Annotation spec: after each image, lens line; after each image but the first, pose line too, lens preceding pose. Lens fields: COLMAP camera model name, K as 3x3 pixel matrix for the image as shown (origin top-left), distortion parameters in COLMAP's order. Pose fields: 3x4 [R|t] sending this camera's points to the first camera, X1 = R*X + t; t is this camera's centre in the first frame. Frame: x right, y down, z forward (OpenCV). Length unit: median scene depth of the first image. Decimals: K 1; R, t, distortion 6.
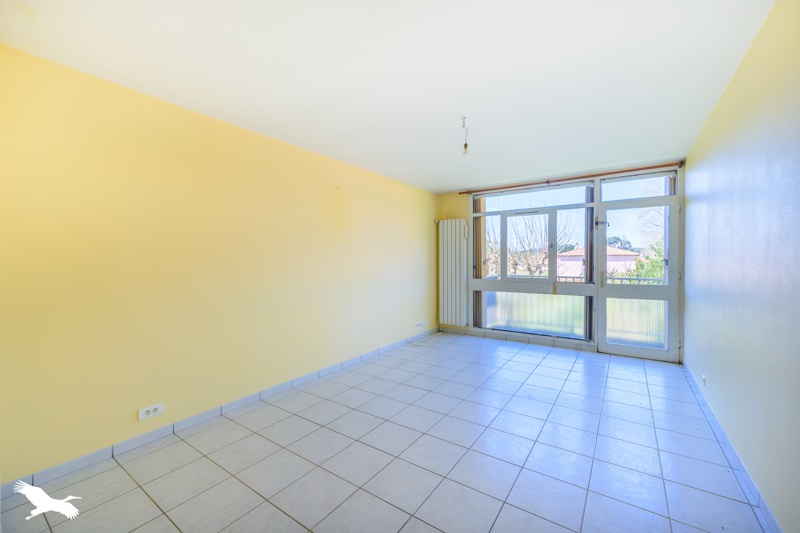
lens RADIAL K [[328.9, 0, 398.9], [0, 328.9, 264.2], [0, 0, 1]] dist [0.003502, -0.000563]
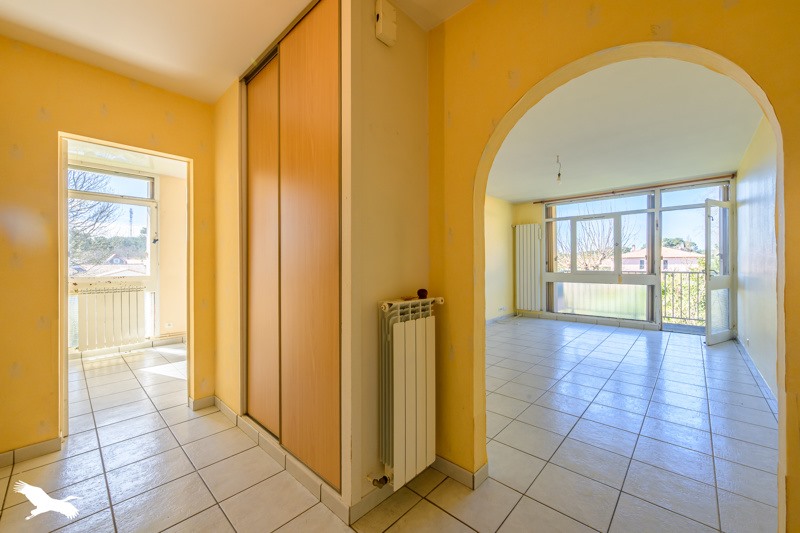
lens RADIAL K [[315.6, 0, 398.2], [0, 315.6, 265.0], [0, 0, 1]] dist [-0.001410, 0.000328]
pose [[0.989206, -0.001048, -0.146525, -0.158151], [-0.000492, 0.999945, -0.010476, 0.031622], [0.146528, 0.010435, 0.989151, -0.261434]]
